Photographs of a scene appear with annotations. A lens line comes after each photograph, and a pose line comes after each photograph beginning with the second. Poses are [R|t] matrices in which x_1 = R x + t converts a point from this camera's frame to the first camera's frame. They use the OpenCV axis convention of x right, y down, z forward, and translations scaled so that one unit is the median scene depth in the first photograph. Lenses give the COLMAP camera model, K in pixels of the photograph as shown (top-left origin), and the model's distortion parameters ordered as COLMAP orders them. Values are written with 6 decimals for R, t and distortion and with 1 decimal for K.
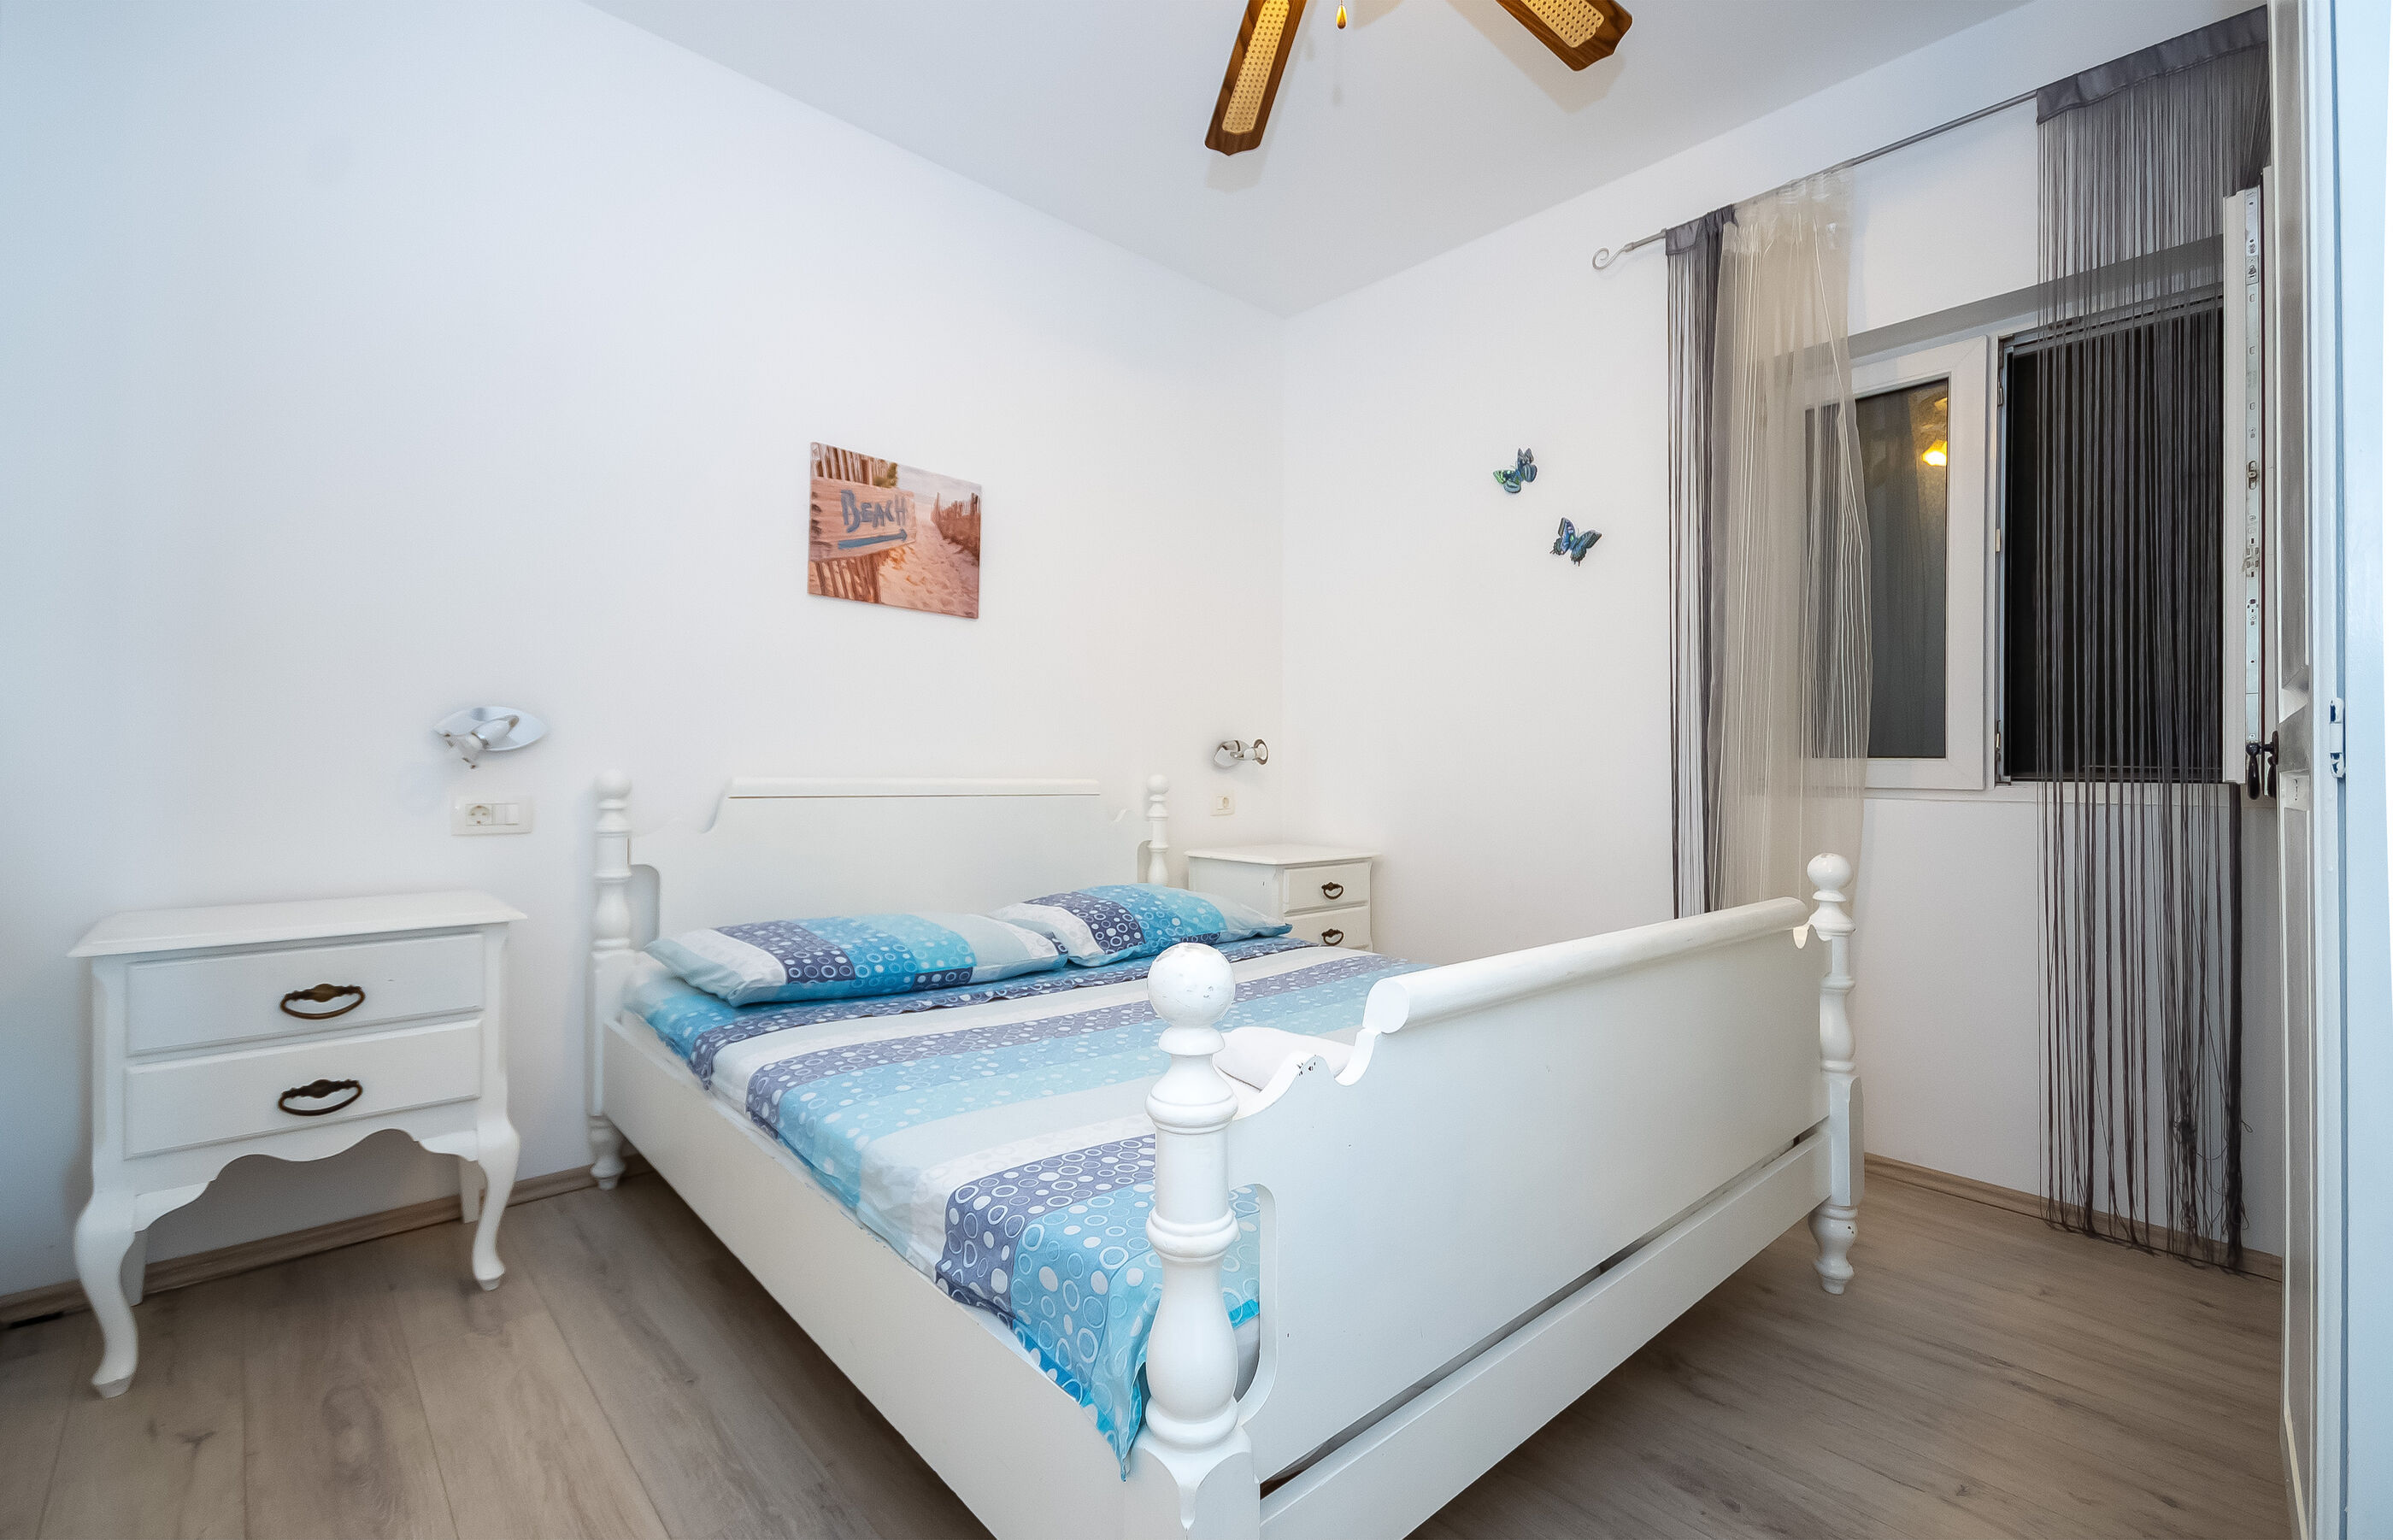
lens RADIAL K [[1029.8, 0, 1196.5], [0, 1029.8, 770.0], [0, 0, 1]] dist [0.022837, -0.010945]
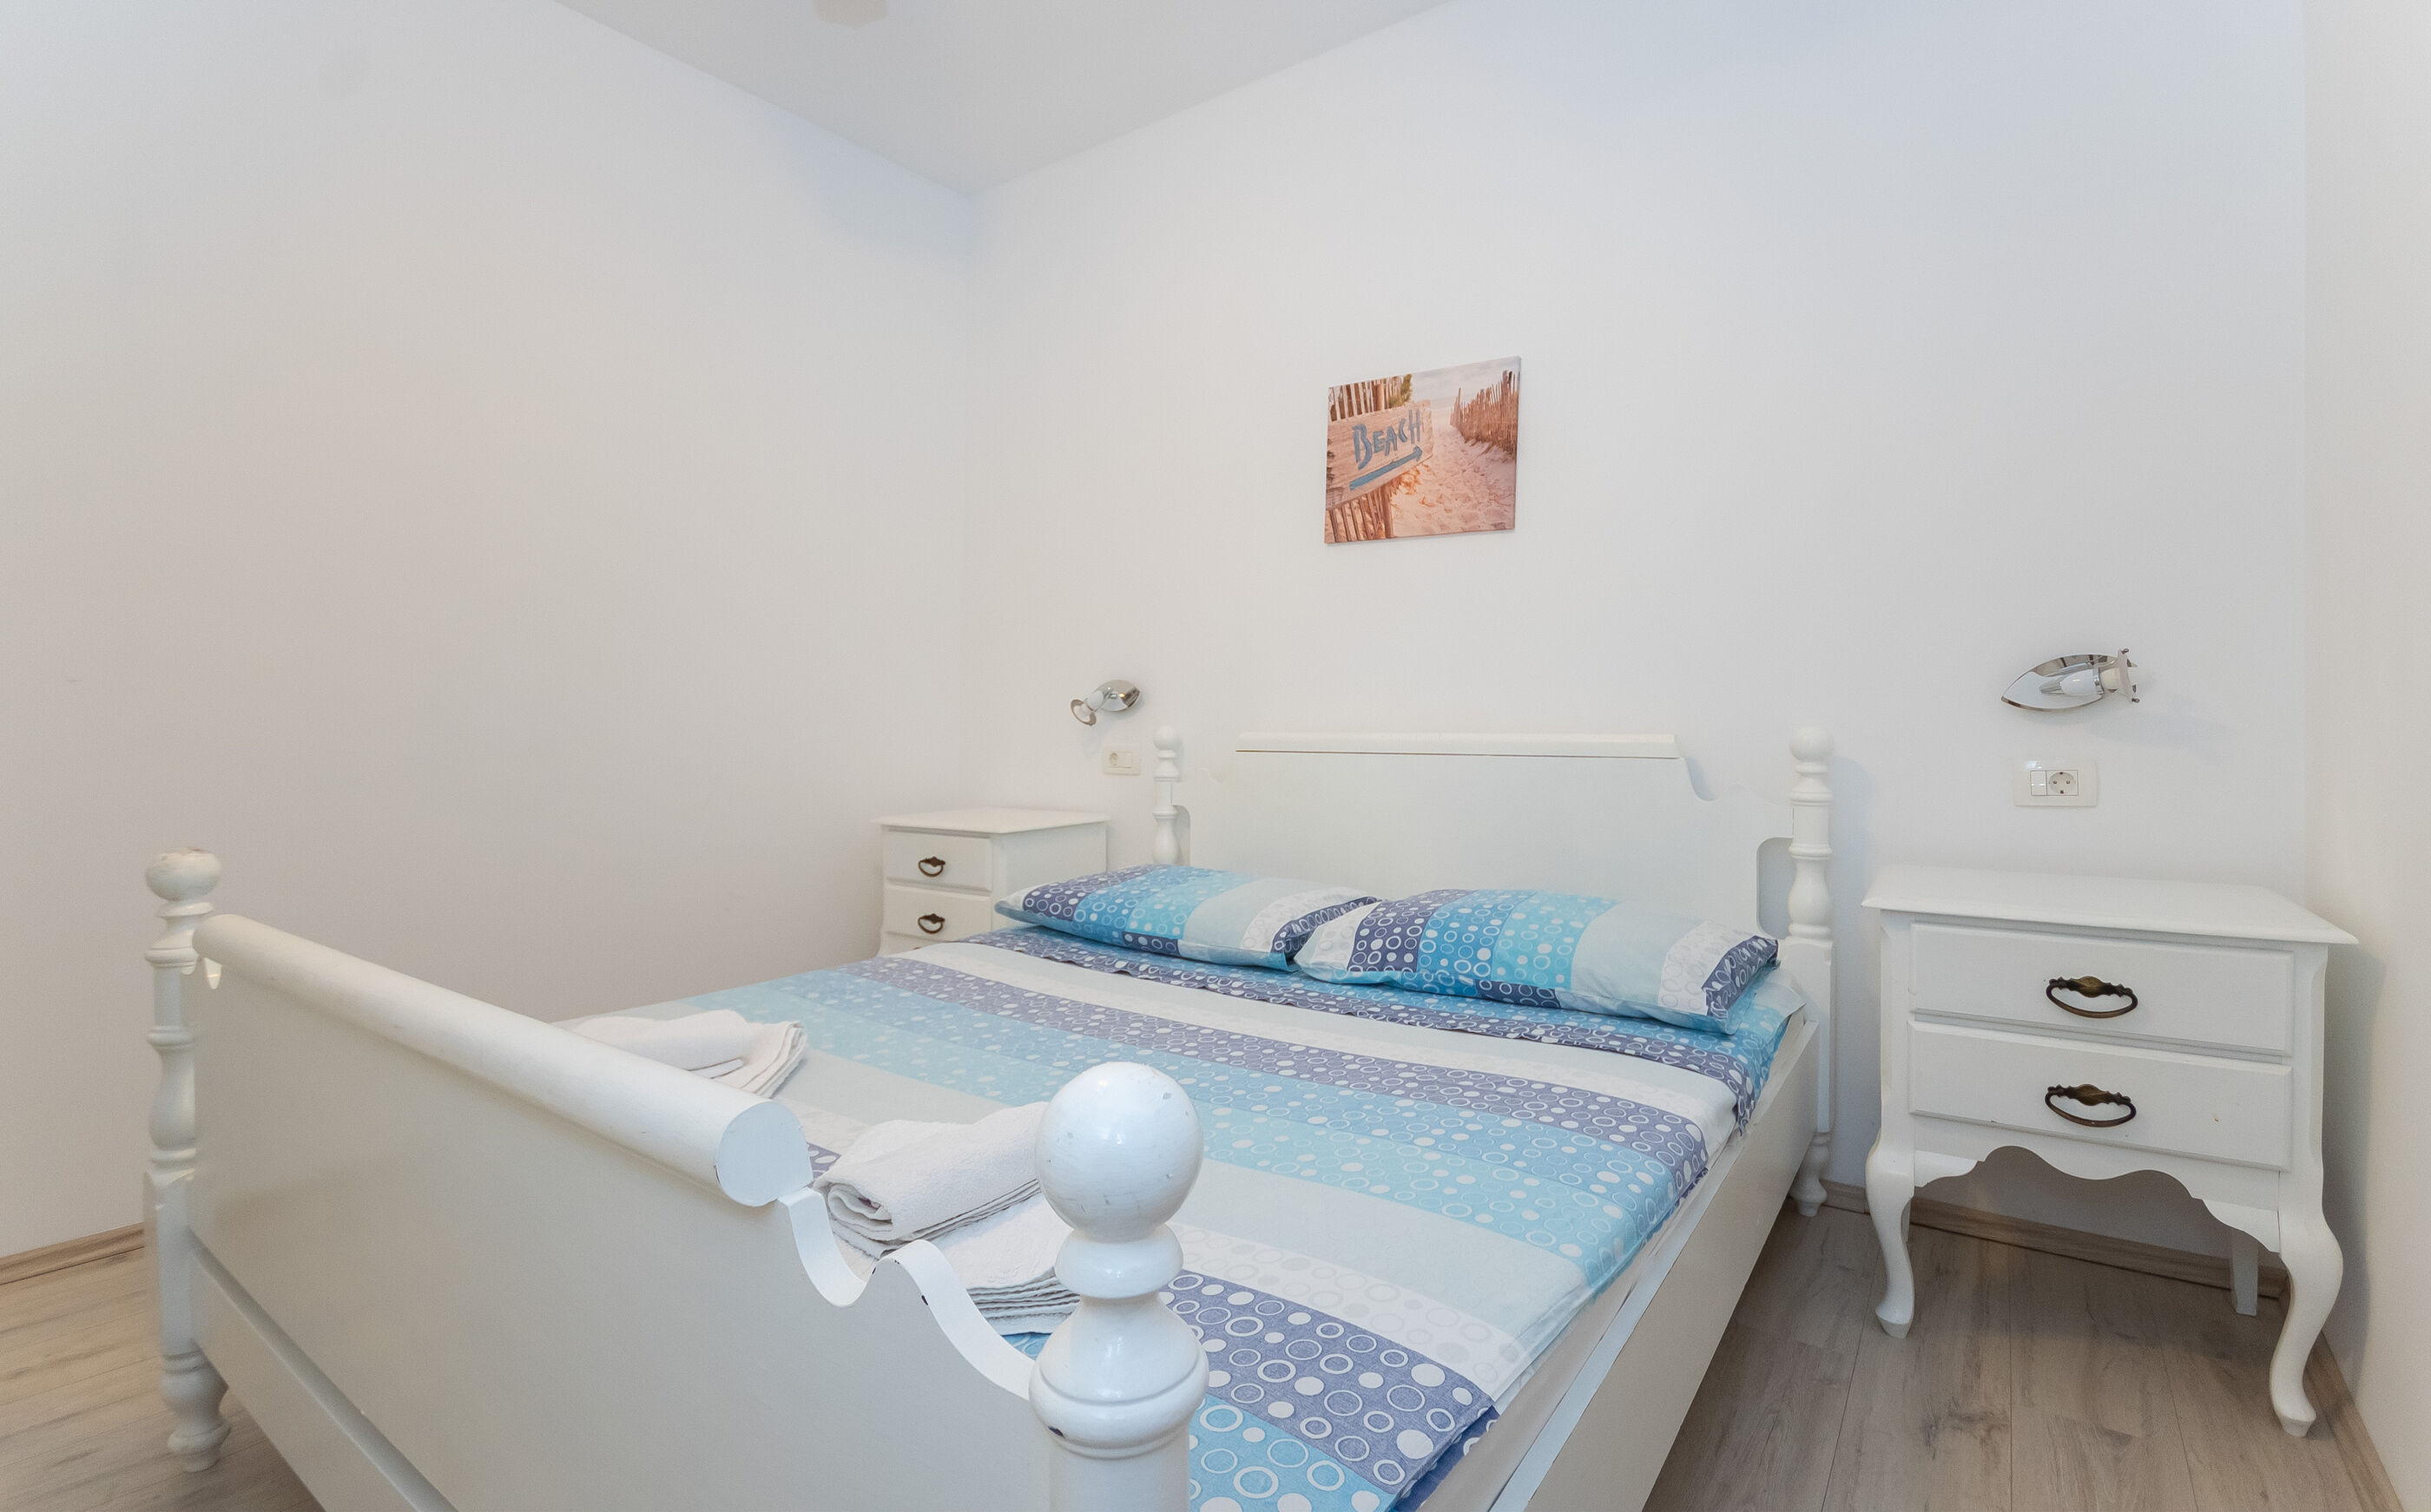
lens RADIAL K [[1265.8, 0, 1216.6], [0, 1265.8, 653.9], [0, 0, 1]] dist [0.000285, -0.000374]
pose [[0.156213, -0.066264, -0.985498, 0.730143], [0.004908, 0.997787, -0.066313, 0.009122], [0.987711, 0.005522, 0.156192, 0.680052]]
